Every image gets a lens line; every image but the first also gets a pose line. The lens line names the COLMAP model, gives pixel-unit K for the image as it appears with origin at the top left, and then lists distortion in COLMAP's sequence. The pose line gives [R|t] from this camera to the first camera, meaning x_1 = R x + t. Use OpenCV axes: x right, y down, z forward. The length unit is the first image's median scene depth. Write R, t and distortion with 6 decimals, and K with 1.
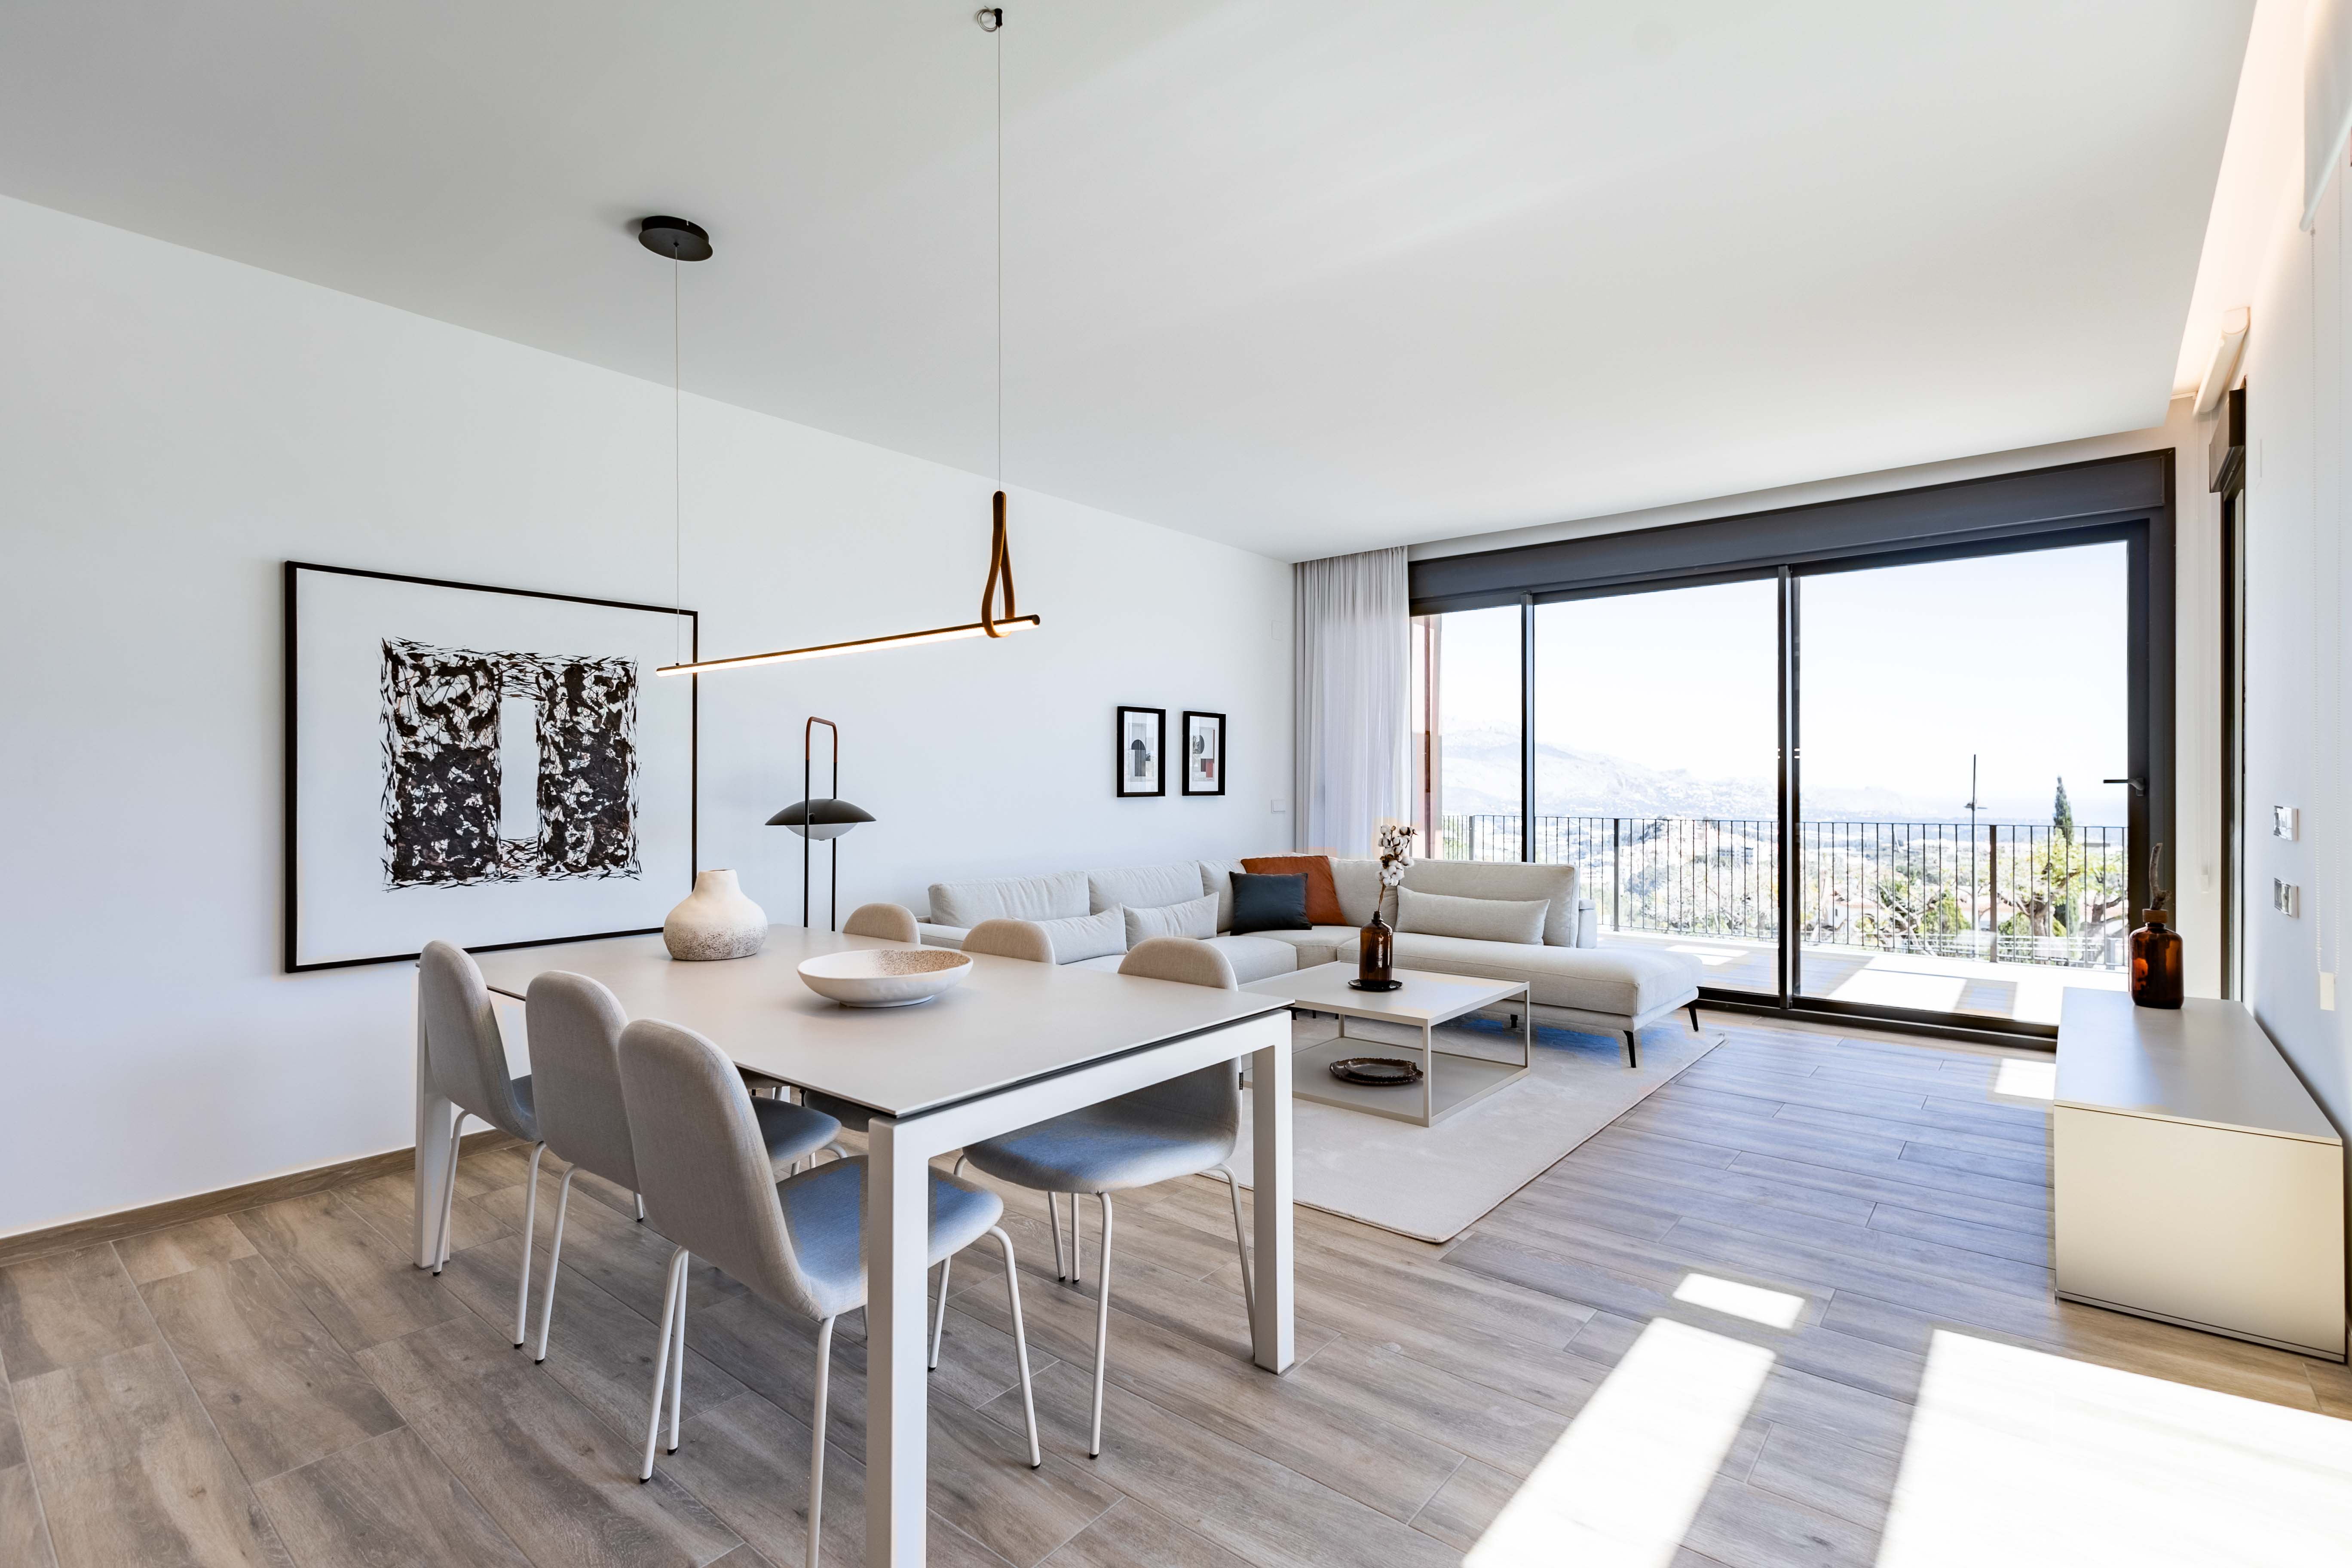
lens RADIAL K [[1080.3, 0, 1181.5], [0, 1080.3, 780.3], [0, 0, 1]] dist [0.012707, -0.001527]
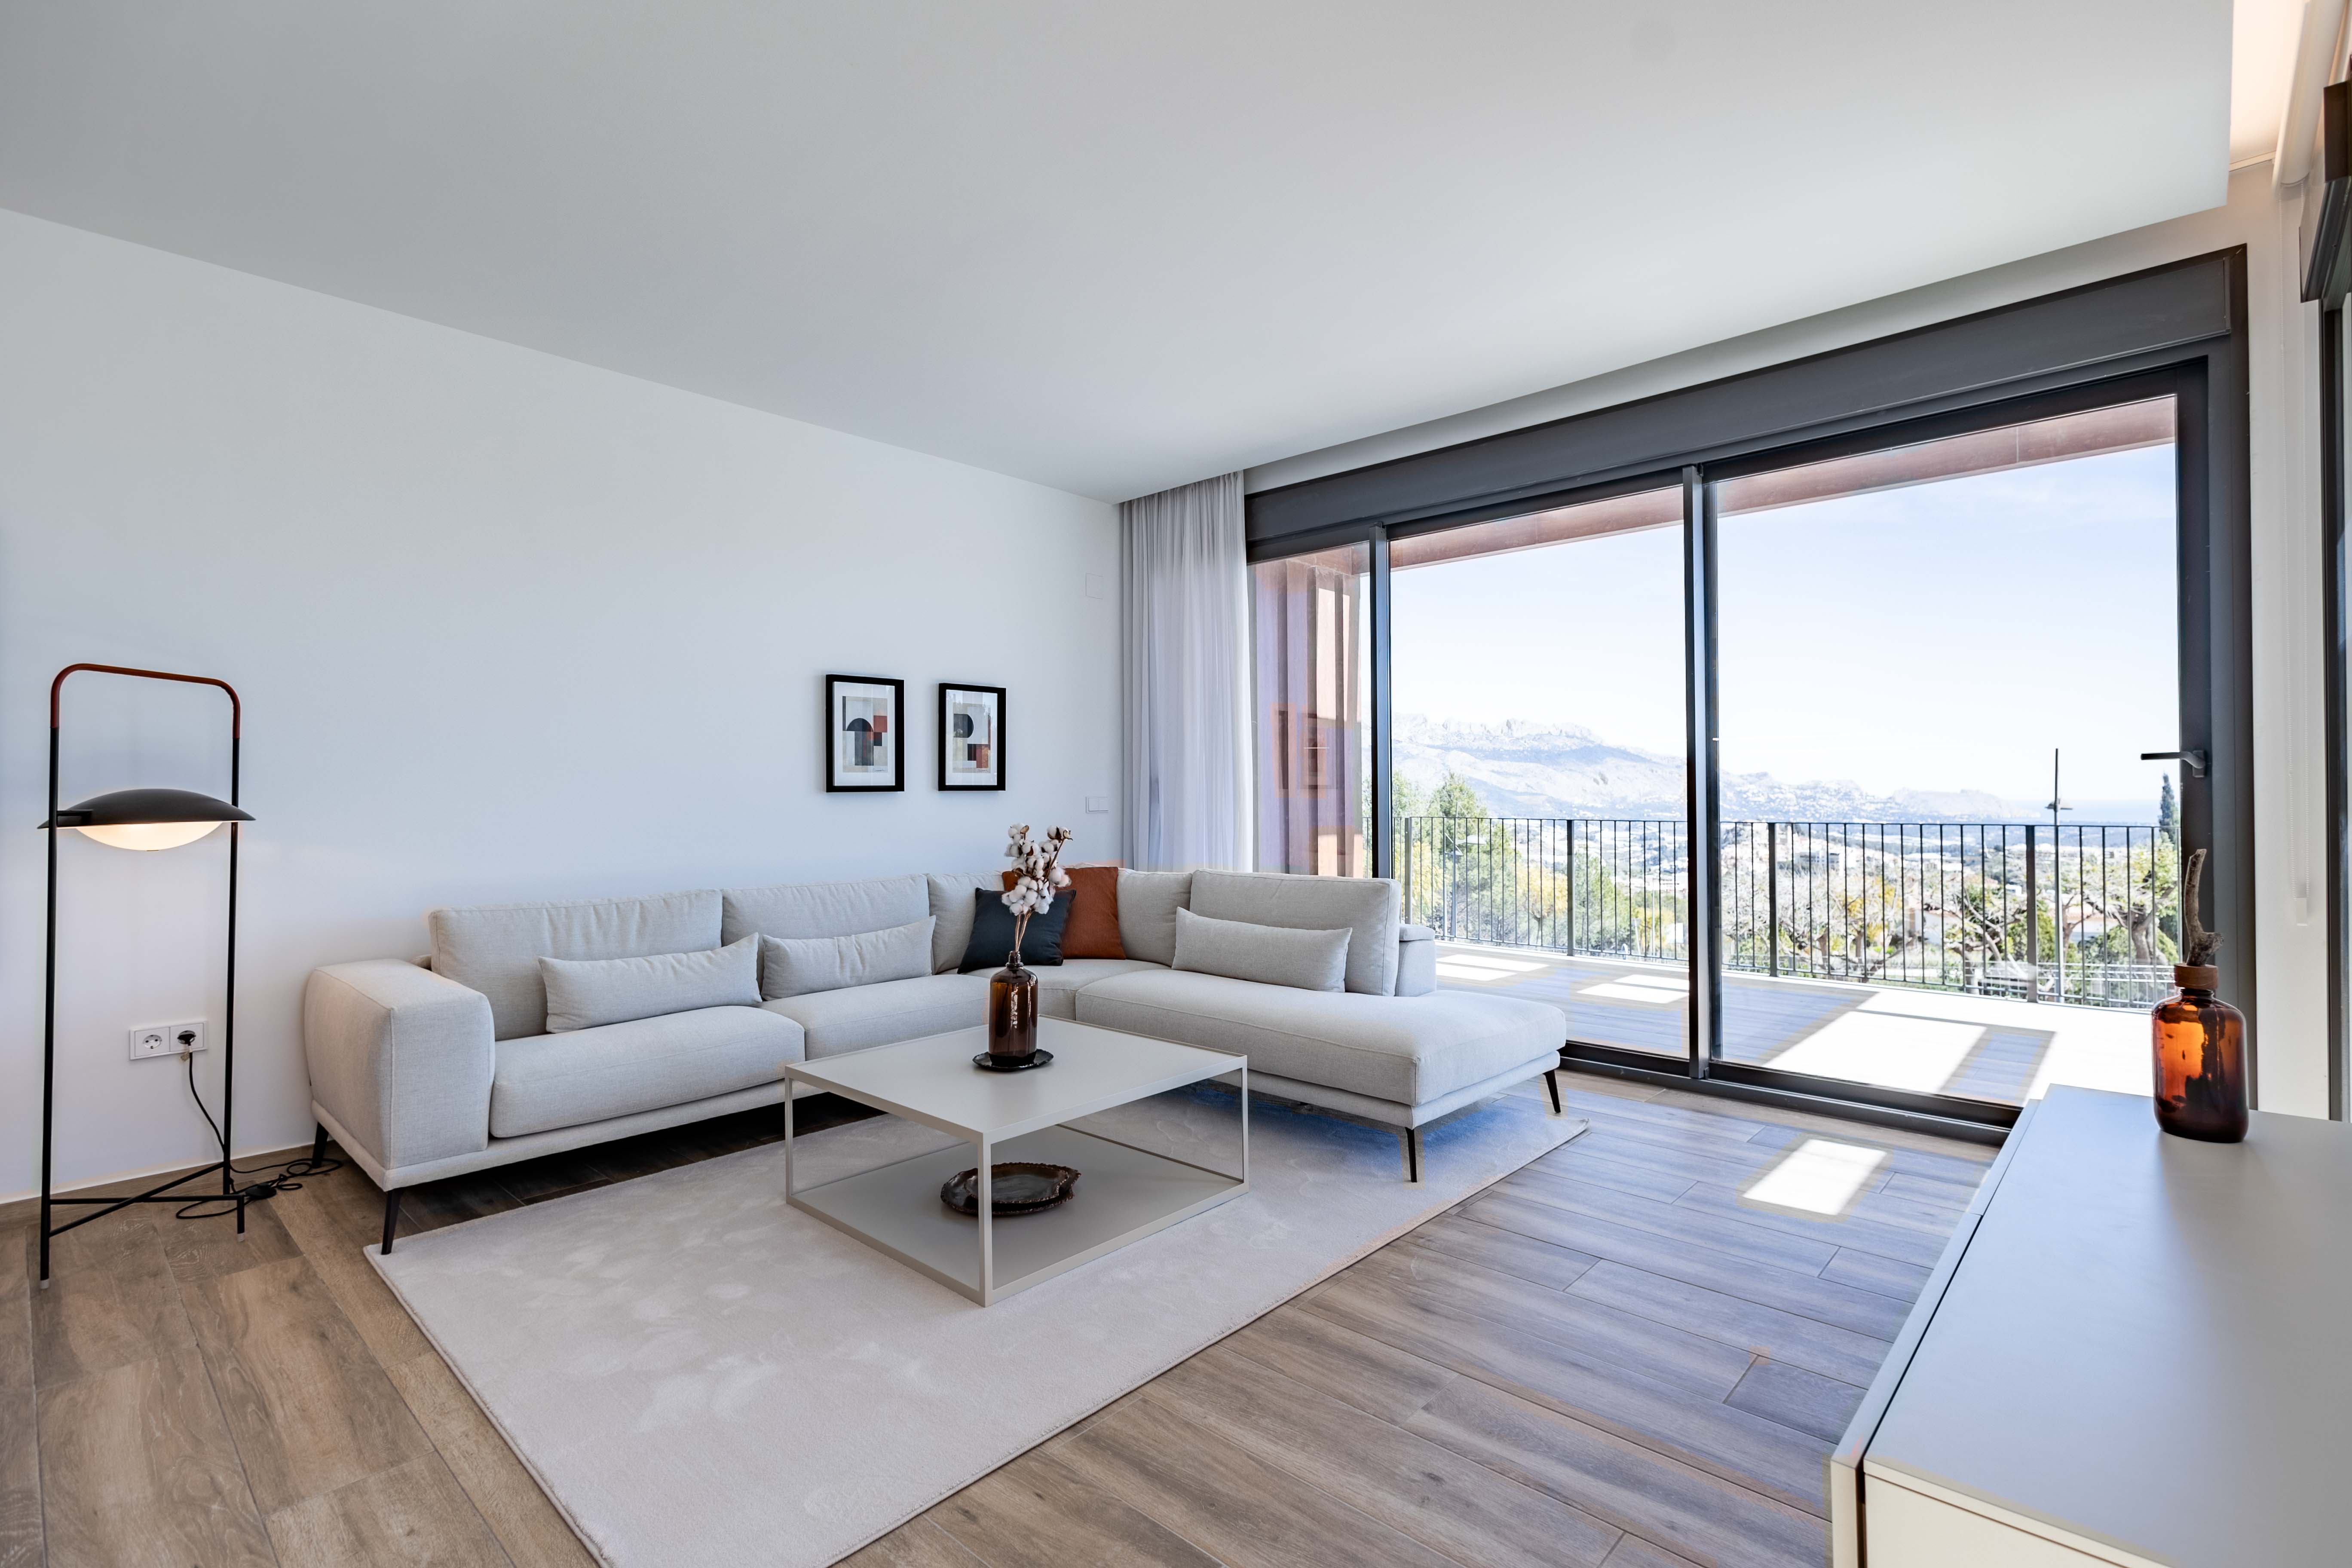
lens RADIAL K [[1080.3, 0, 1181.5], [0, 1080.3, 780.3], [0, 0, 1]] dist [0.012707, -0.001527]
pose [[0.998213, -0.005858, -0.059474, 0.328122], [0.005495, 0.999965, -0.006267, 0.018255], [0.059508, 0.005929, 0.998210, 0.327346]]
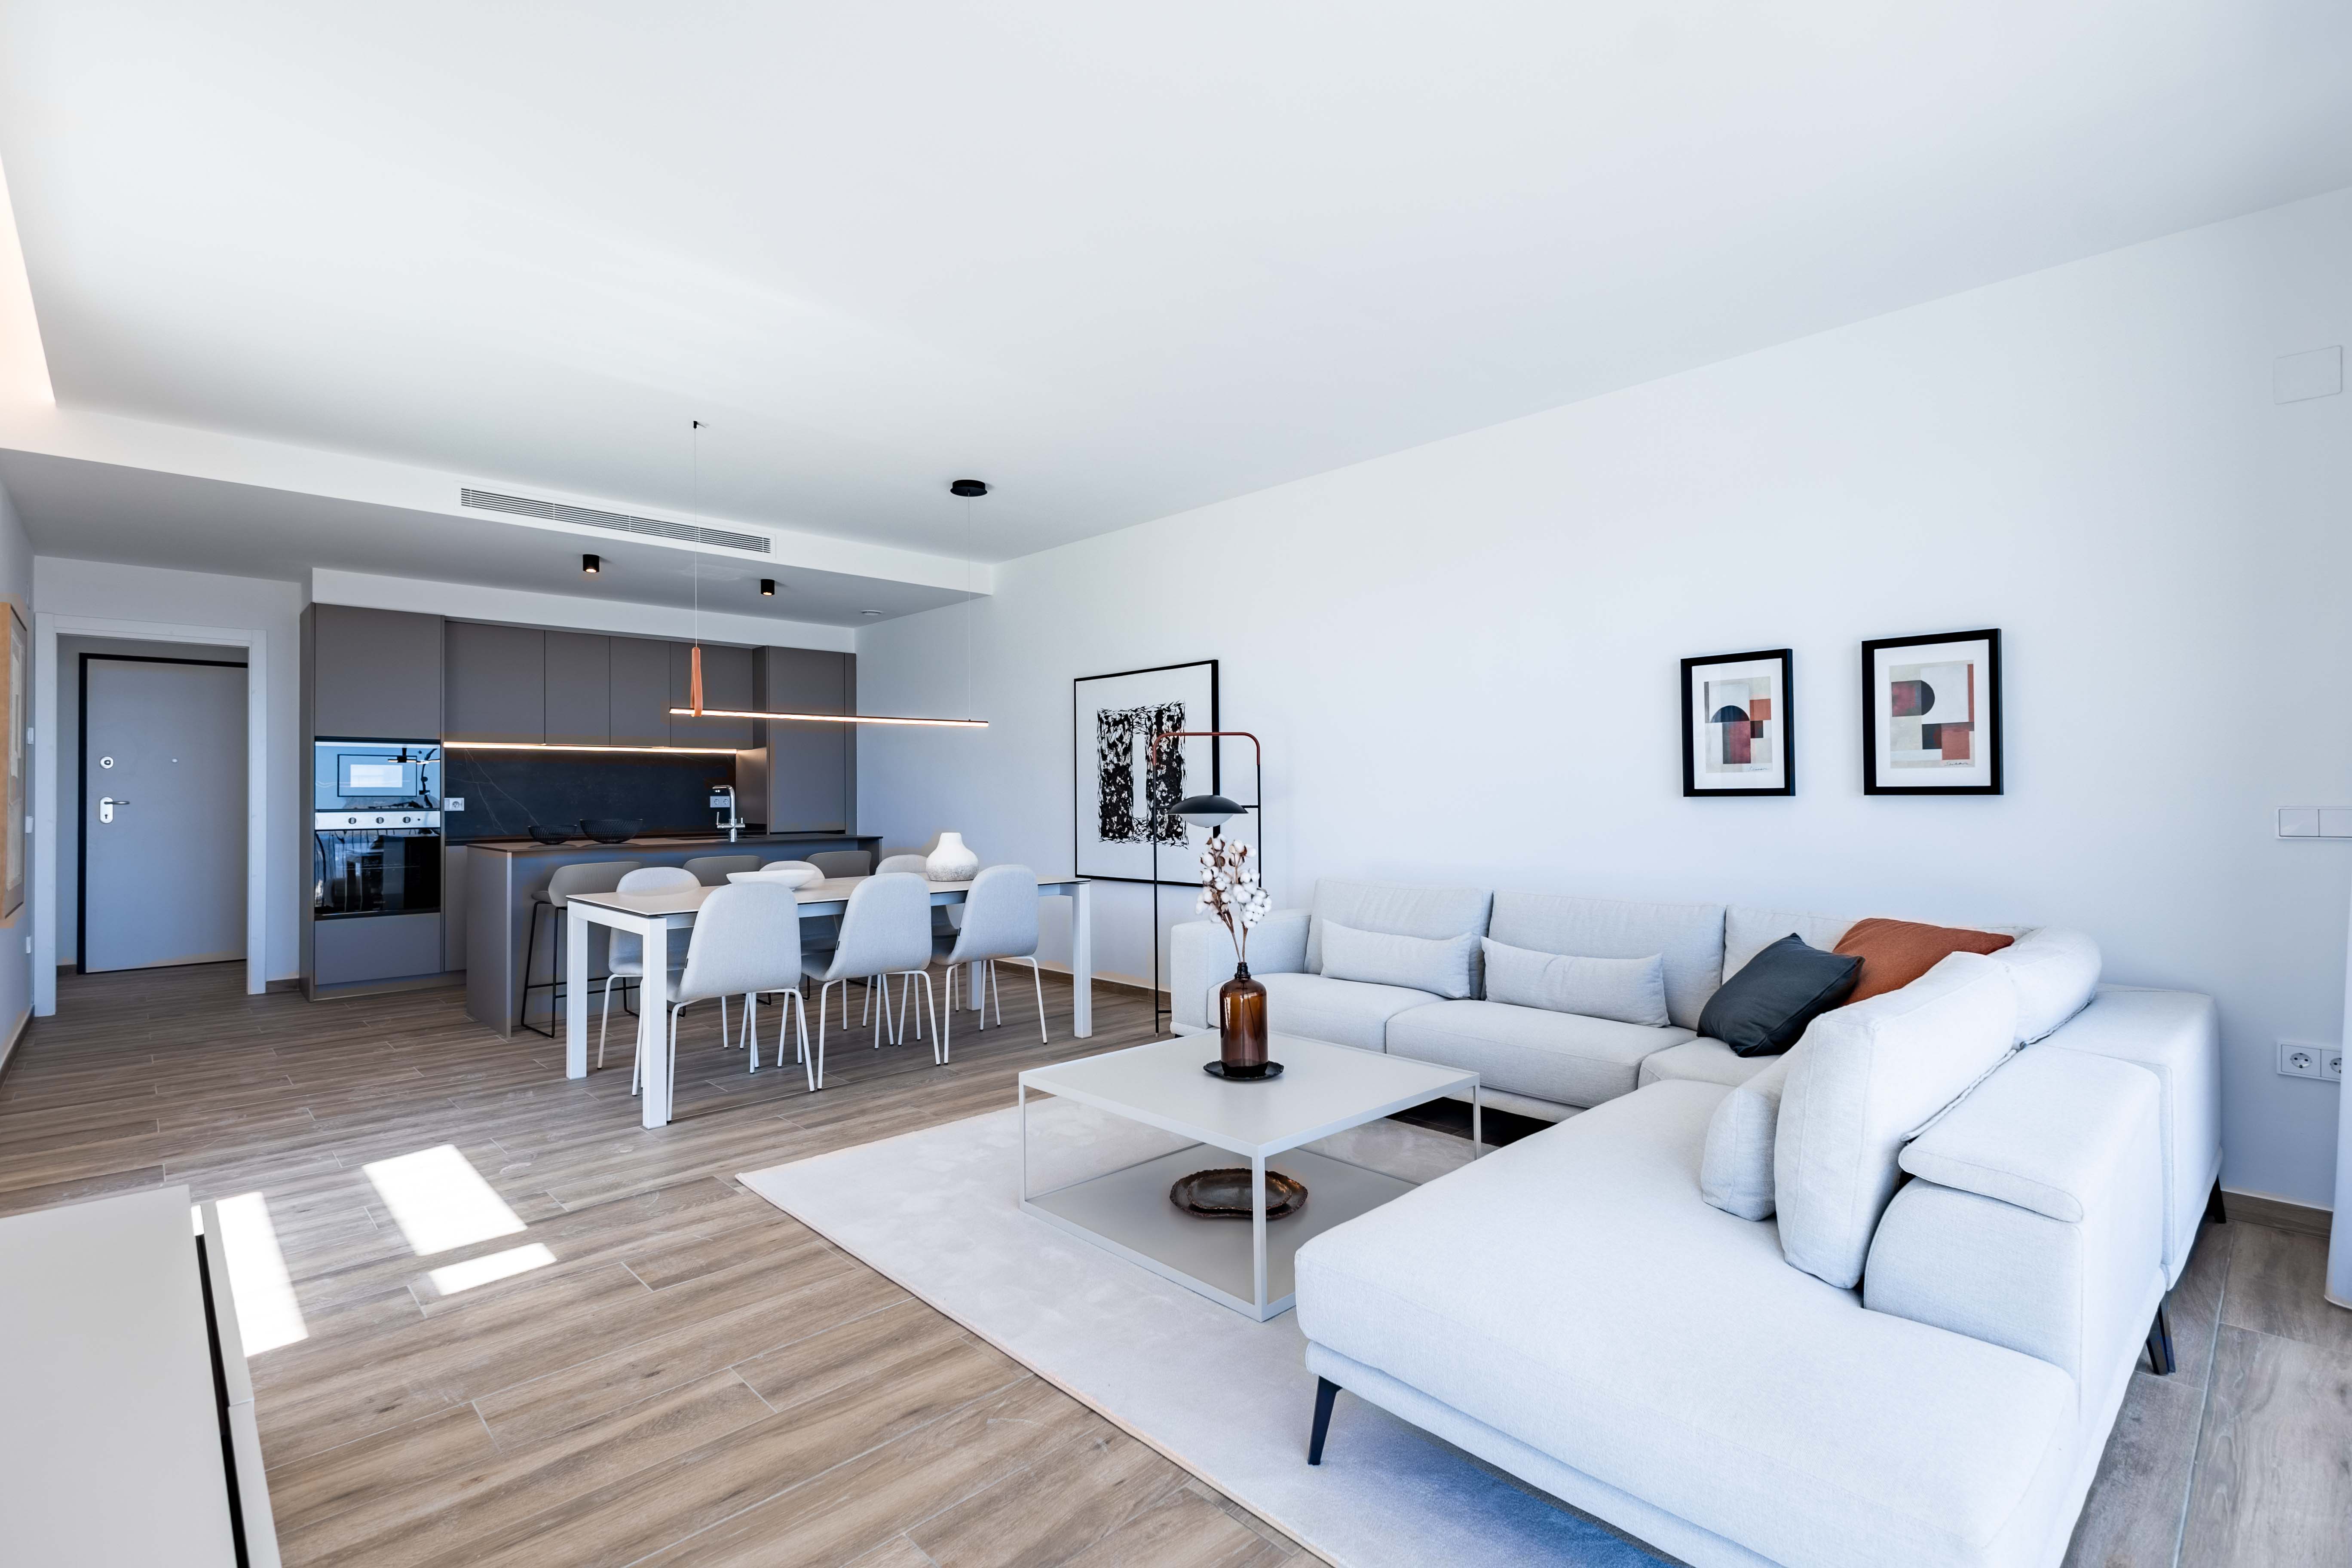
lens RADIAL K [[1080.3, 0, 1181.5], [0, 1080.3, 780.3], [0, 0, 1]] dist [0.012707, -0.001527]
pose [[-0.118184, -0.010079, -0.992941, 0.867761], [0.012114, 0.999859, -0.011591, 0.013104], [0.992918, -0.013399, -0.118045, 1.045898]]
